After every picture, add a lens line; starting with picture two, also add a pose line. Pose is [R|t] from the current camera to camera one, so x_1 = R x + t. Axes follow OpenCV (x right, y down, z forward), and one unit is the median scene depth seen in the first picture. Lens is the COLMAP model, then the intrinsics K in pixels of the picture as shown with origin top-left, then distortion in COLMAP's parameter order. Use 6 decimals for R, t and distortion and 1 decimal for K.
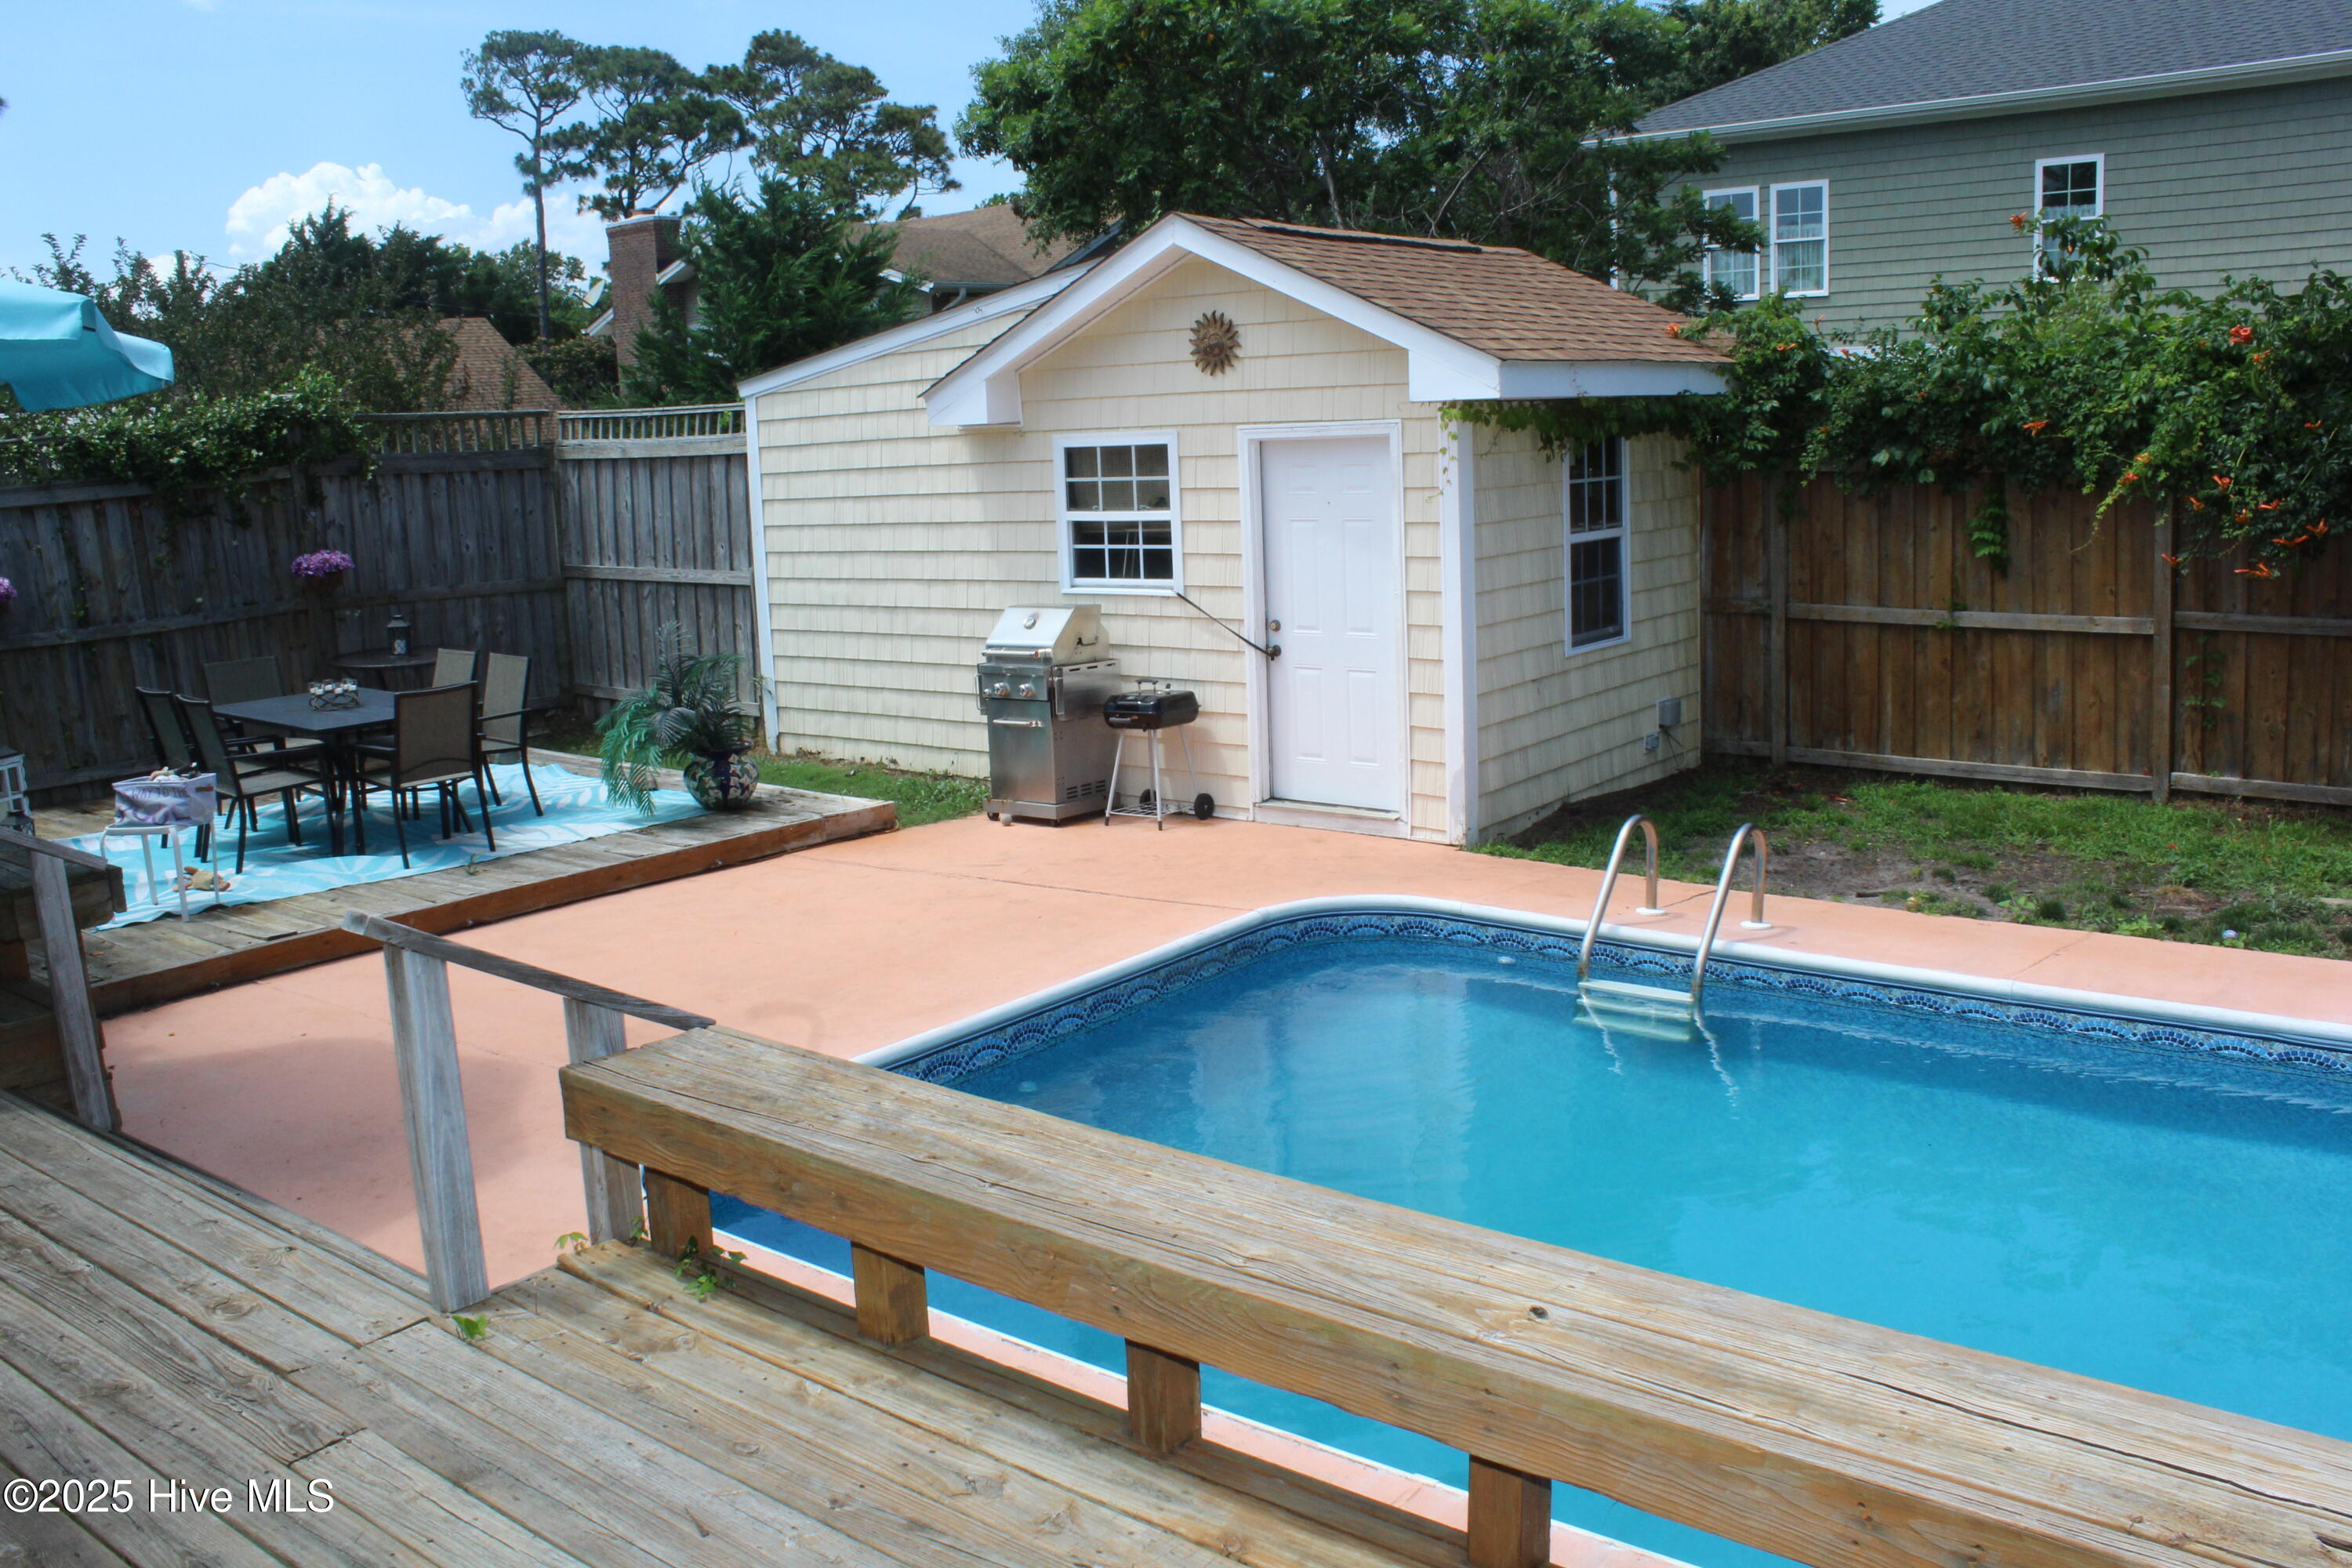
lens RADIAL K [[1958.1, 0, 1163.4], [0, 1958.1, 774.8], [0, 0, 1]] dist [-0.171831, 0.163594]
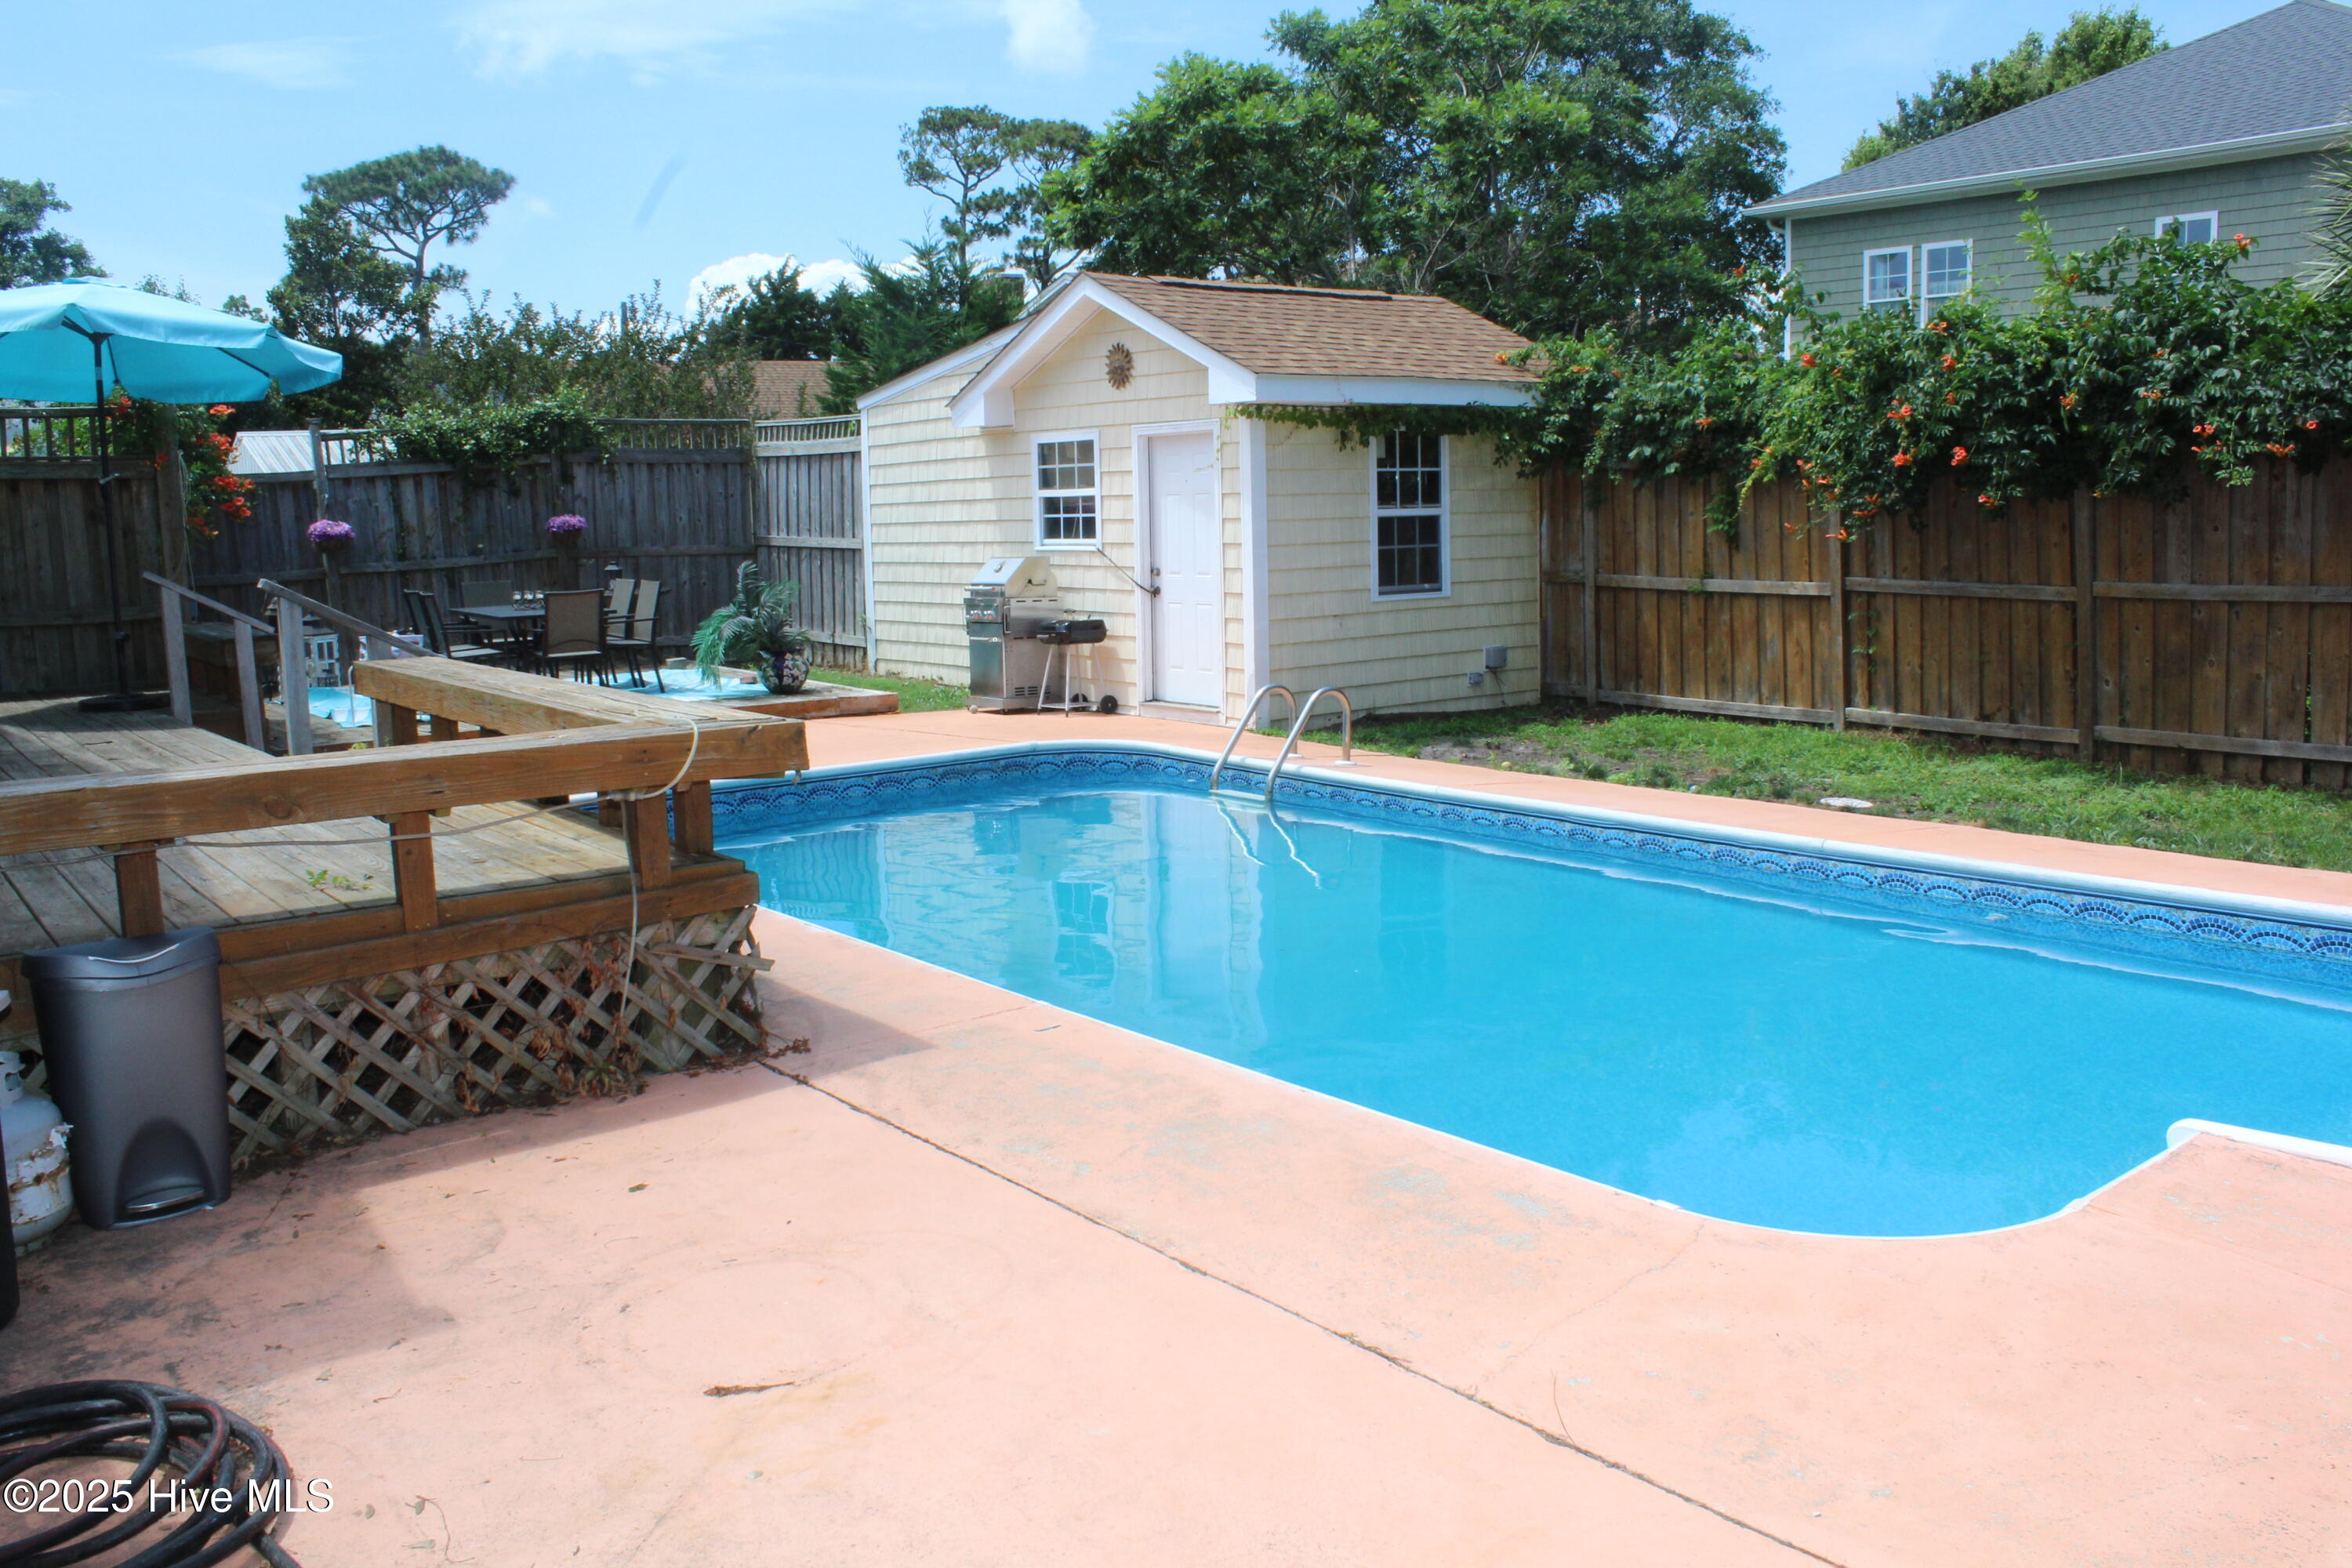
lens RADIAL K [[1958.1, 0, 1163.4], [0, 1958.1, 774.8], [0, 0, 1]] dist [-0.171831, 0.163594]
pose [[0.971491, 0.051208, -0.231479, 0.345973], [-0.058034, 0.998055, -0.022771, 0.086103], [0.229863, 0.035556, 0.972573, -0.288102]]
